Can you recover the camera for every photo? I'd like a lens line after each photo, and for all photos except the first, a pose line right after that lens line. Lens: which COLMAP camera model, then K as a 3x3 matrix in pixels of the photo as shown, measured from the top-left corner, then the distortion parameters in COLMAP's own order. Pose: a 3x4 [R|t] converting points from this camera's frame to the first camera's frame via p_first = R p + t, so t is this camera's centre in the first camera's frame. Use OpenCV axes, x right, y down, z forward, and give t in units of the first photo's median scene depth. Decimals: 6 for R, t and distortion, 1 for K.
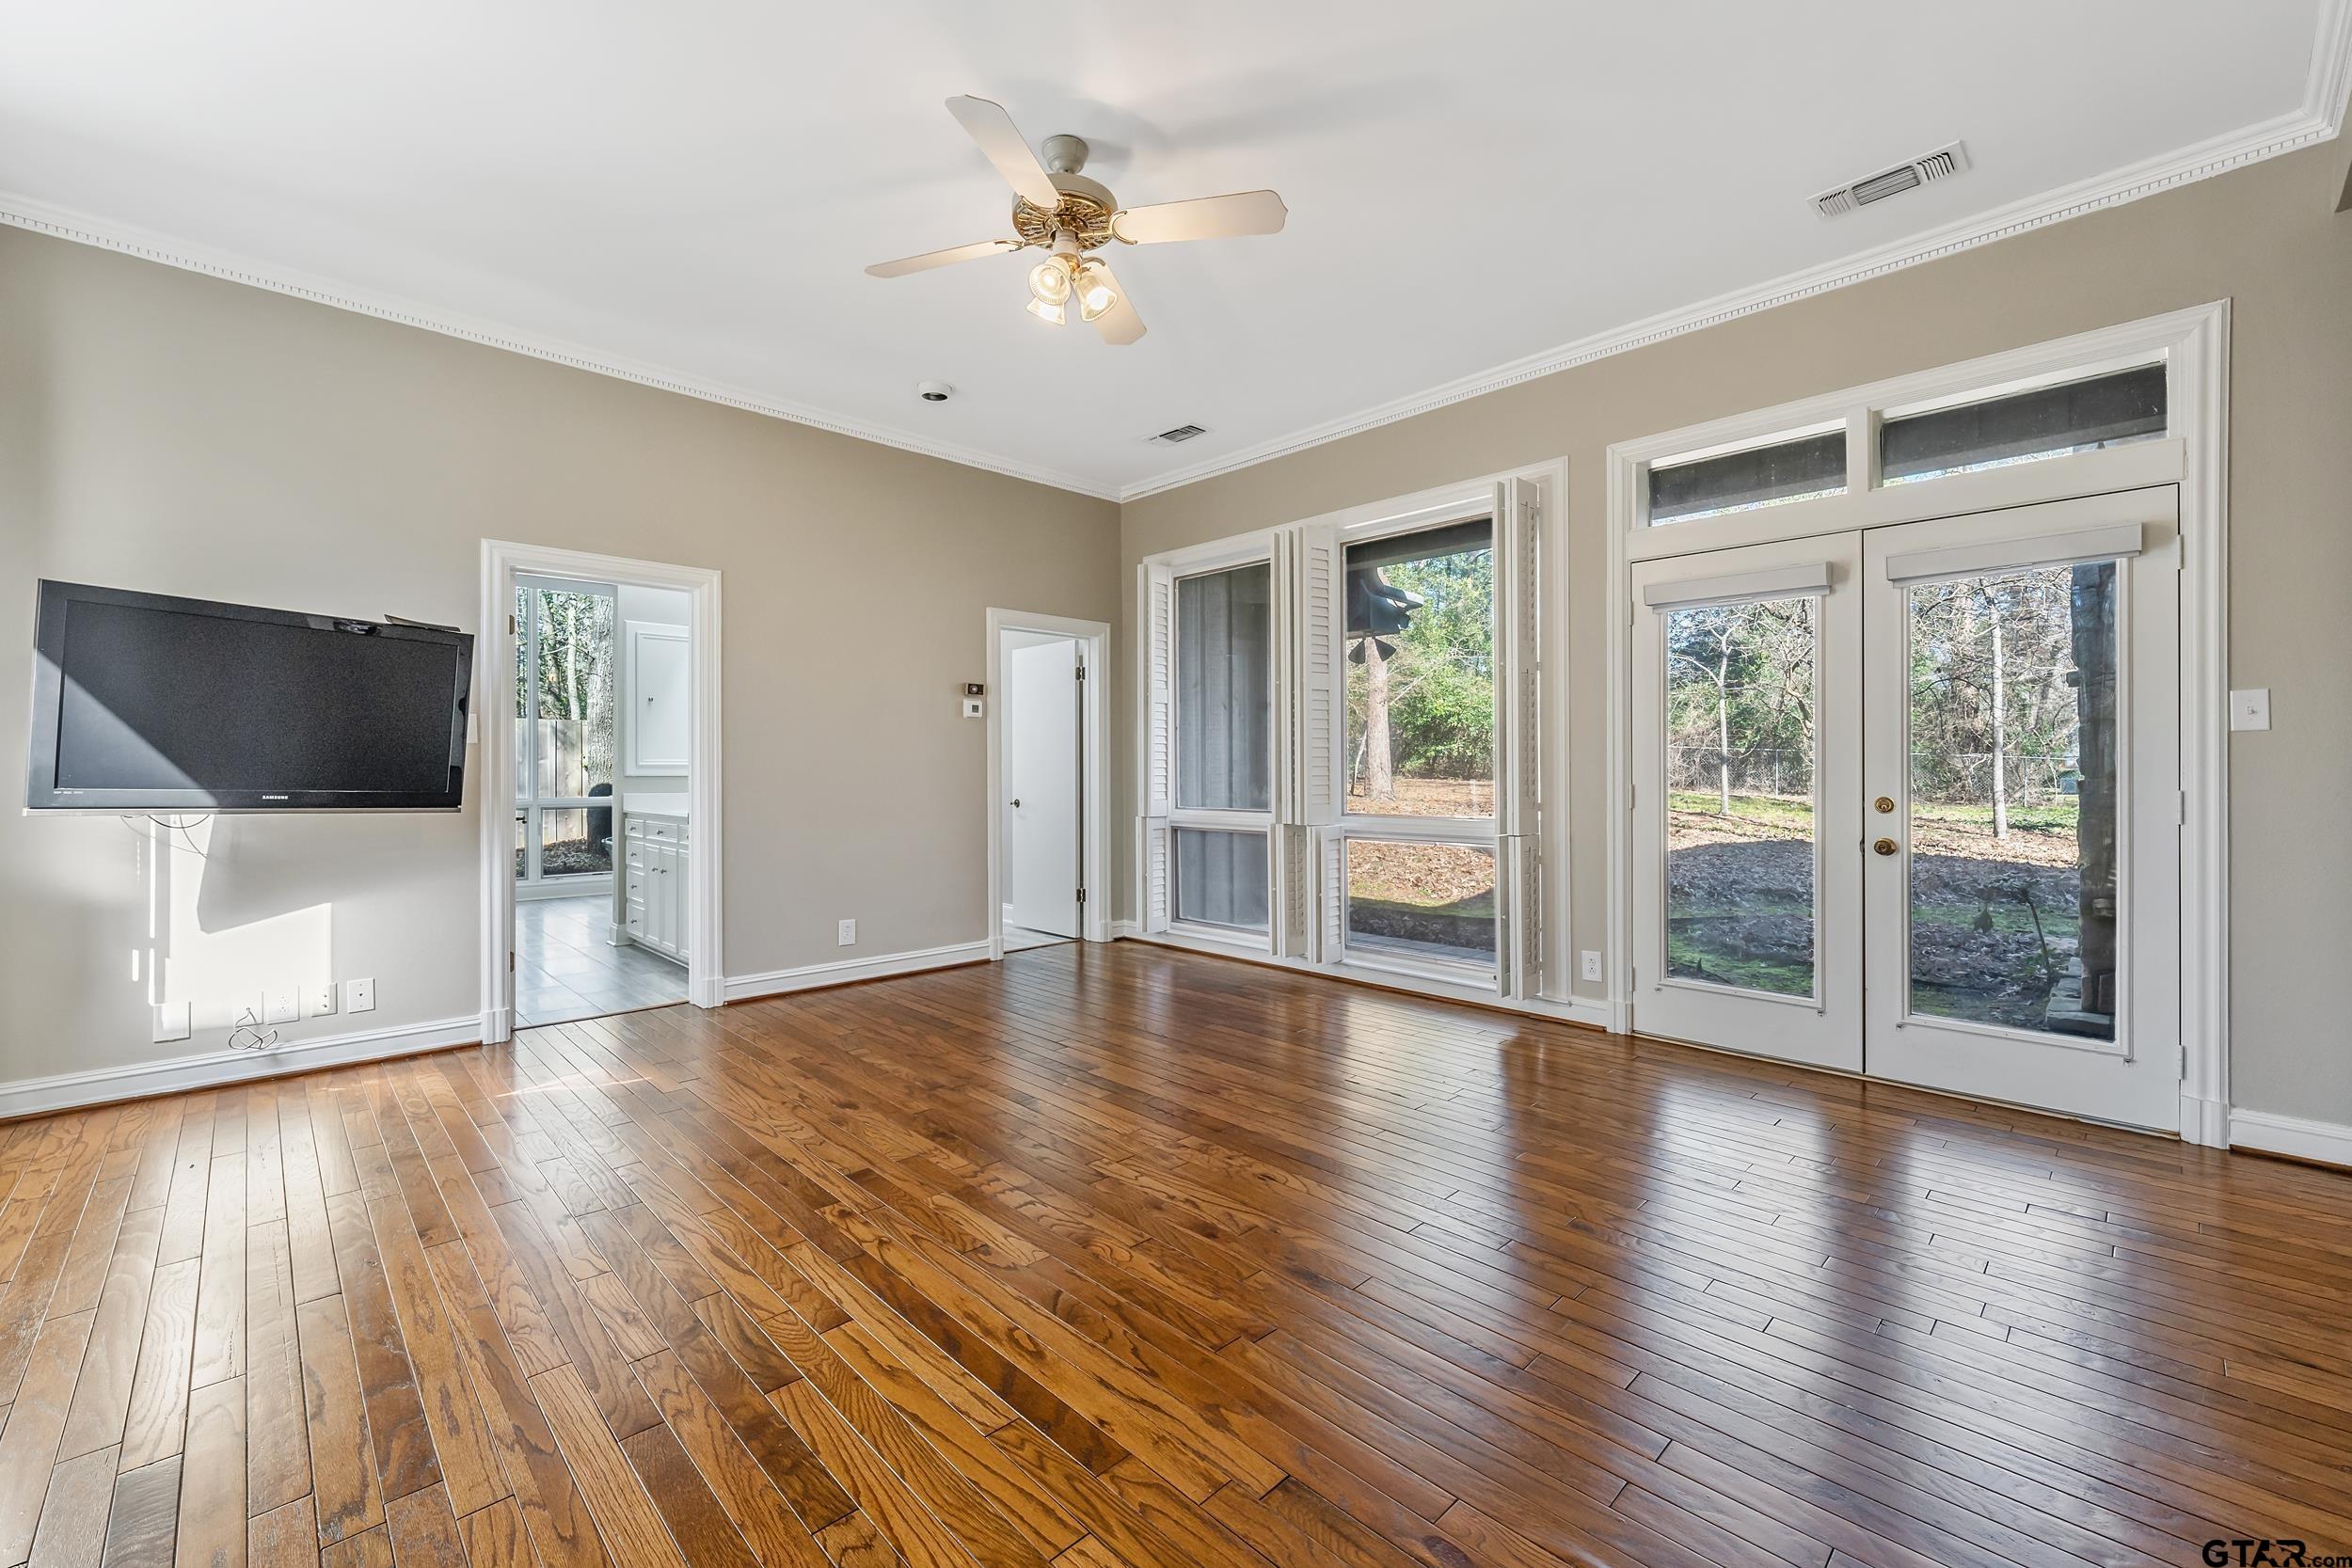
lens RADIAL K [[963.1, 0, 1176.4], [0, 963.1, 776.3], [0, 0, 1]] dist [-0.017677, -0.000361]
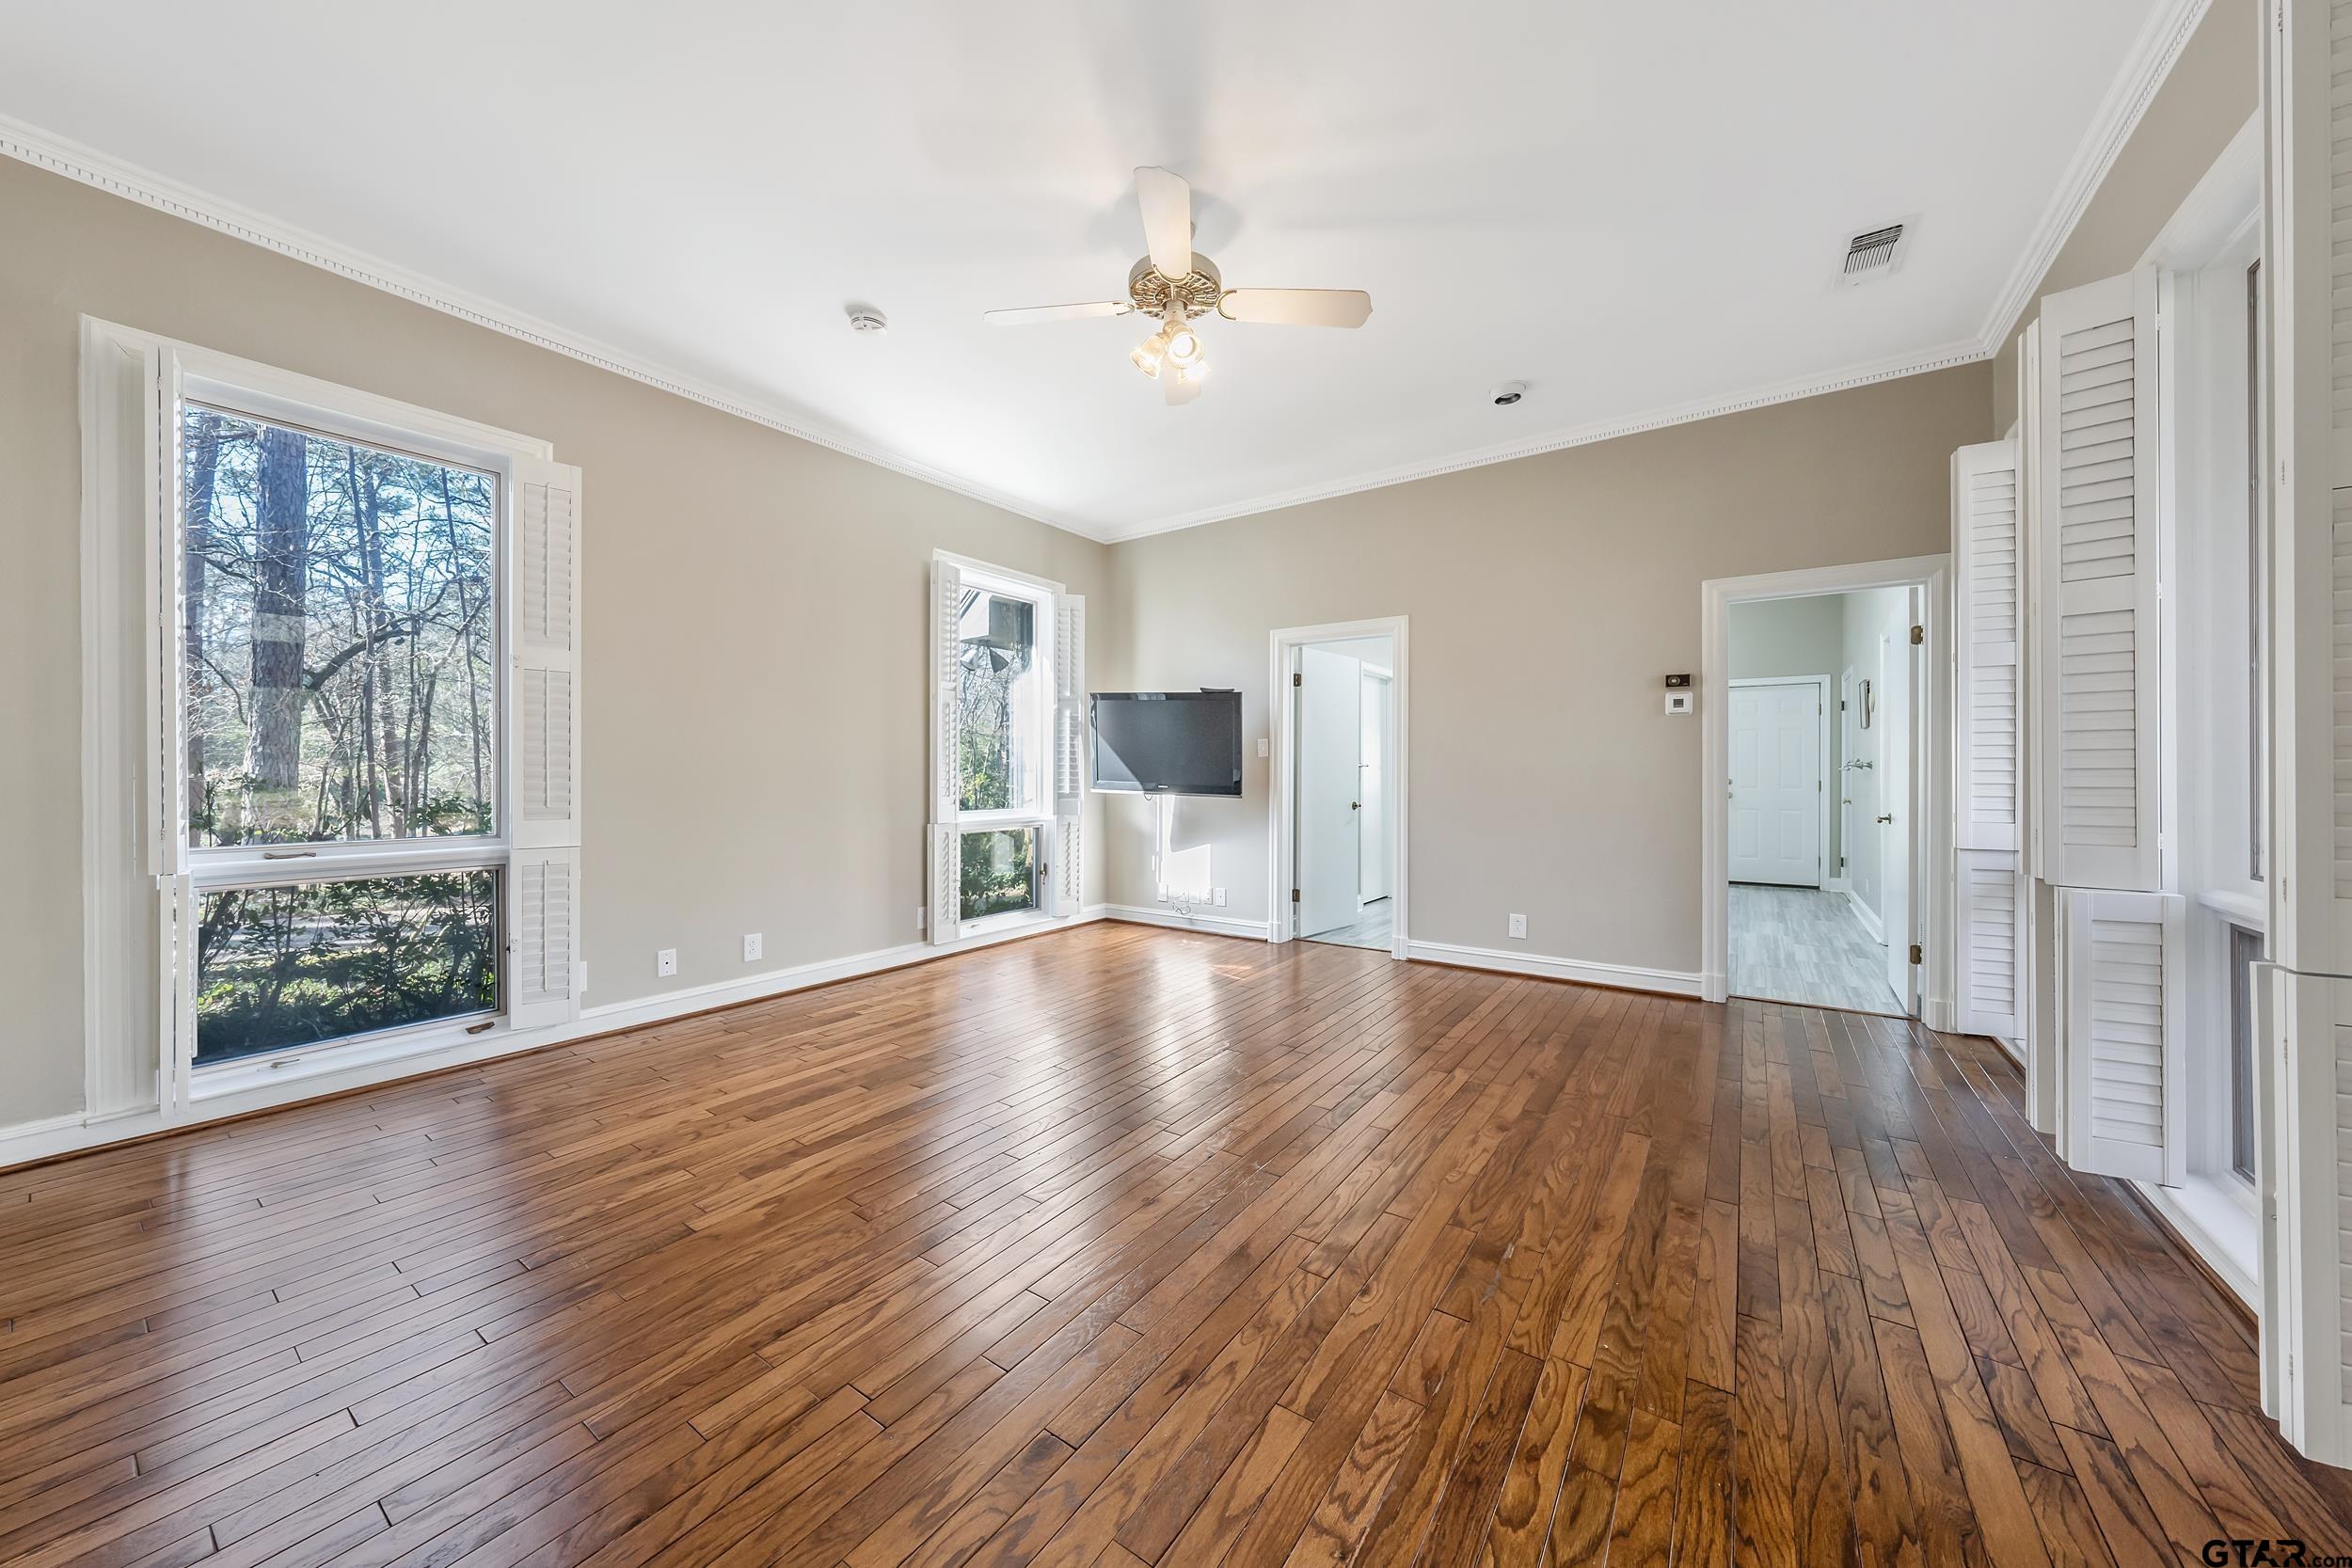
lens RADIAL K [[805.4, 0, 1174.3], [0, 805.4, 770.7], [0, 0, 1]] dist [0.000844, 0.000017]
pose [[0.178555, -0.000945, -0.983930, 0.641820], [-0.006768, 0.999975, -0.002189, -0.006876], [0.983907, 0.007050, 0.178544, 0.635200]]
